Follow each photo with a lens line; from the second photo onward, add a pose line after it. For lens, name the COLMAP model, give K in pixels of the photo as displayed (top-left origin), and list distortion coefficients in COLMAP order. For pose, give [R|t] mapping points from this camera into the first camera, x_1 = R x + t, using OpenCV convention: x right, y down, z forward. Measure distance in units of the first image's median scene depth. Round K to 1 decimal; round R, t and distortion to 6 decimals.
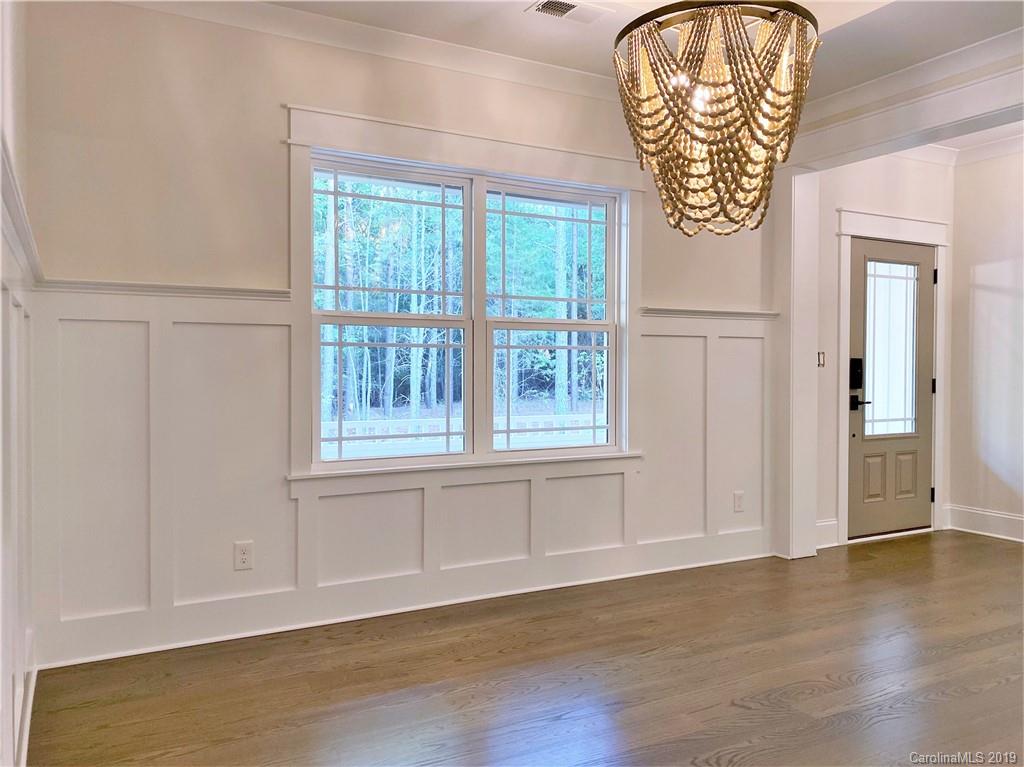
lens RADIAL K [[789.5, 0, 520.0], [0, 789.5, 381.9], [0, 0, 1]] dist [0.031138, -0.001324]
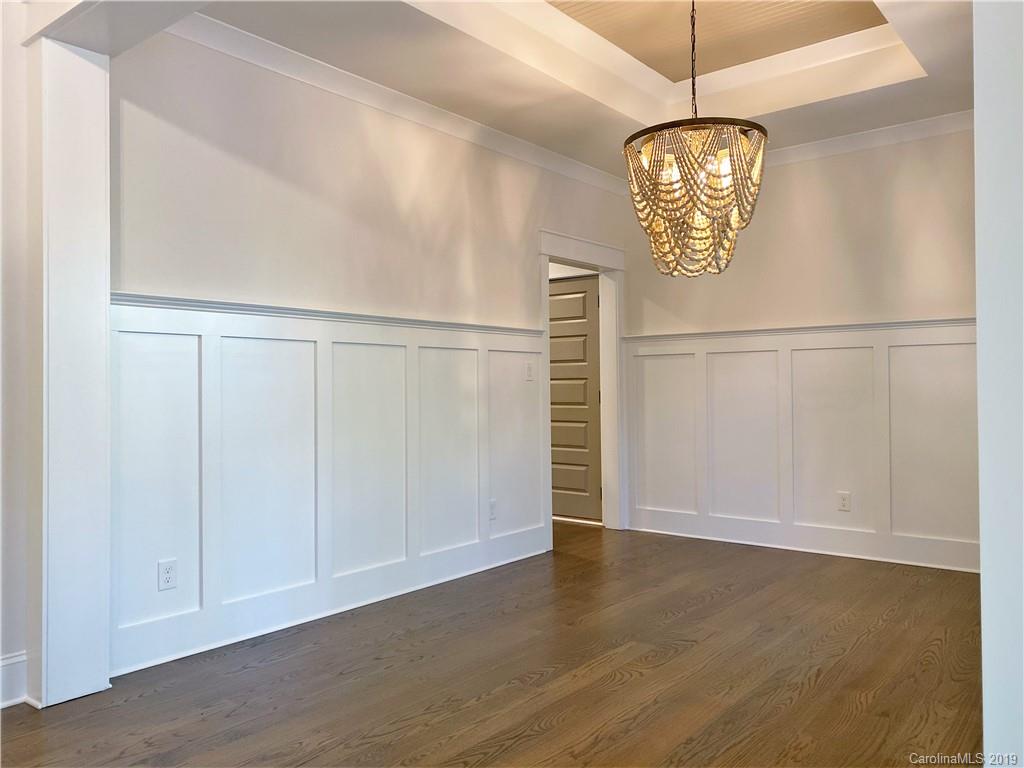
lens RADIAL K [[789.5, 0, 520.0], [0, 789.5, 382.4], [0, 0, 1]] dist [0.031138, -0.001324]
pose [[-0.923640, -0.000676, -0.383261, 0.871207], [-0.001589, 0.999997, 0.002067, -0.004780], [0.383258, 0.002518, -0.923638, 1.779334]]
